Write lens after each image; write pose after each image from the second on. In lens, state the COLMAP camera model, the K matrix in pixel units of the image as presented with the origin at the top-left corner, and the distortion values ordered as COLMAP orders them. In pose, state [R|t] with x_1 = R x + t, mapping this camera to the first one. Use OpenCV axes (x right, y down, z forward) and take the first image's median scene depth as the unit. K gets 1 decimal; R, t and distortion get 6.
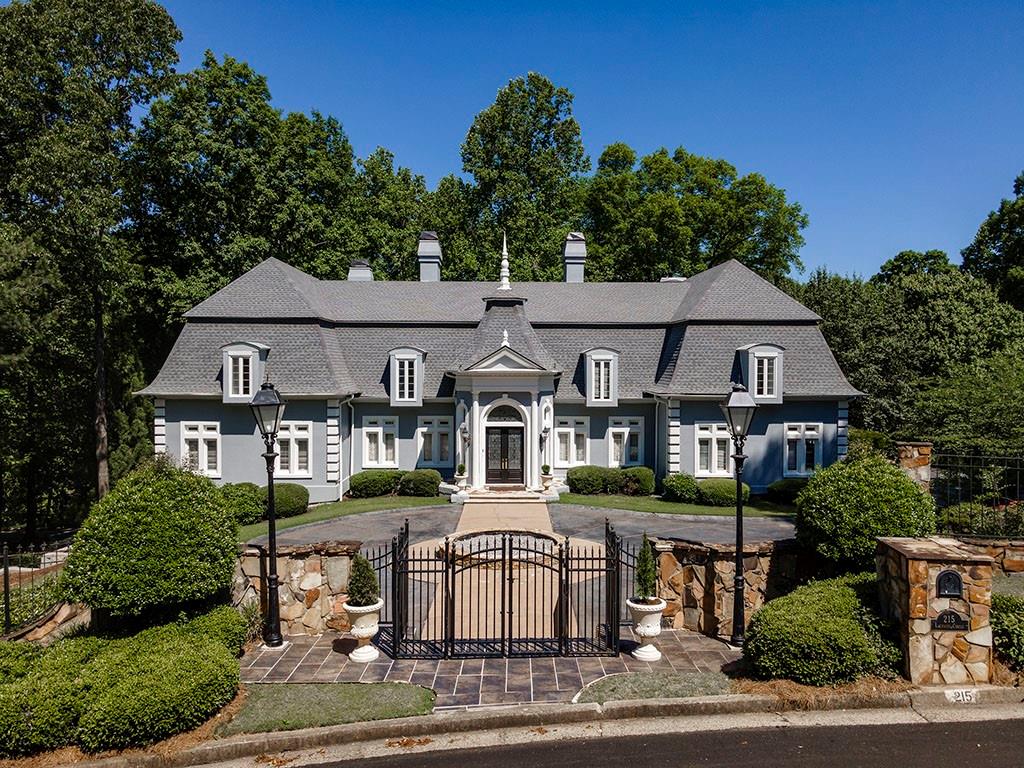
lens RADIAL K [[742.2, 0, 515.1], [0, 742.2, 376.6], [0, 0, 1]] dist [0.025235, 0.003990]
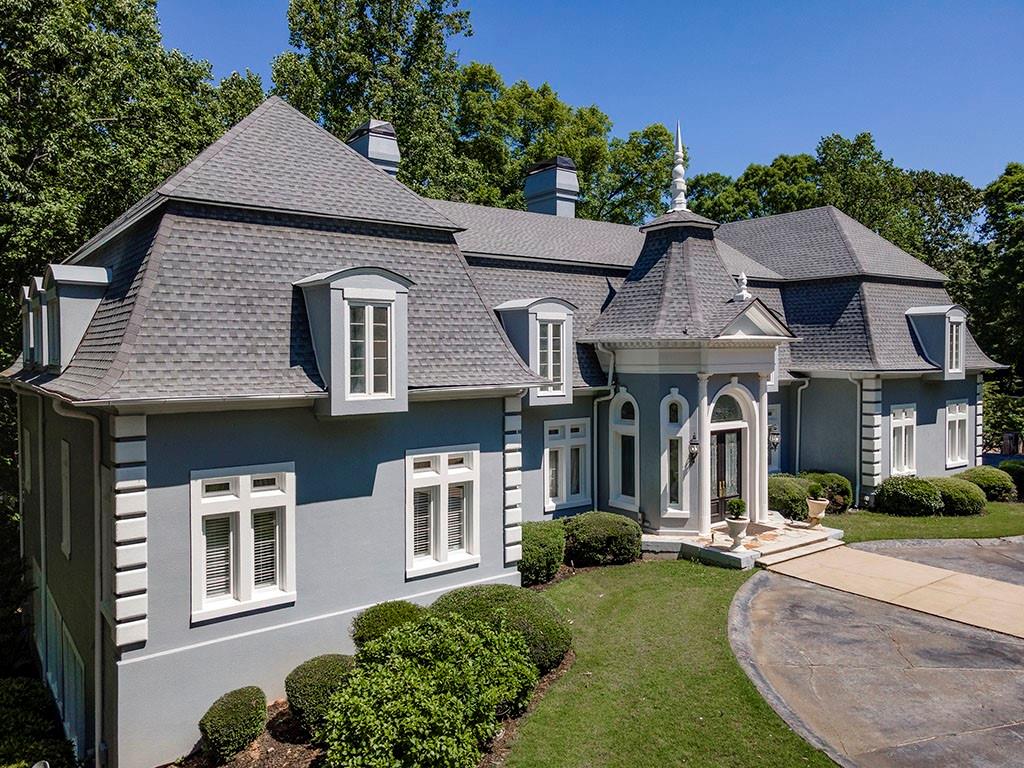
lens RADIAL K [[698.6, 0, 384.4], [0, 698.6, 369.5], [0, 0, 1]] dist [0.048428, 0.001536]
pose [[0.817886, -0.017415, 0.575117, -0.577357], [0.017398, 0.999833, 0.005535, 0.008526], [-0.575118, 0.005479, 0.818052, 0.665986]]
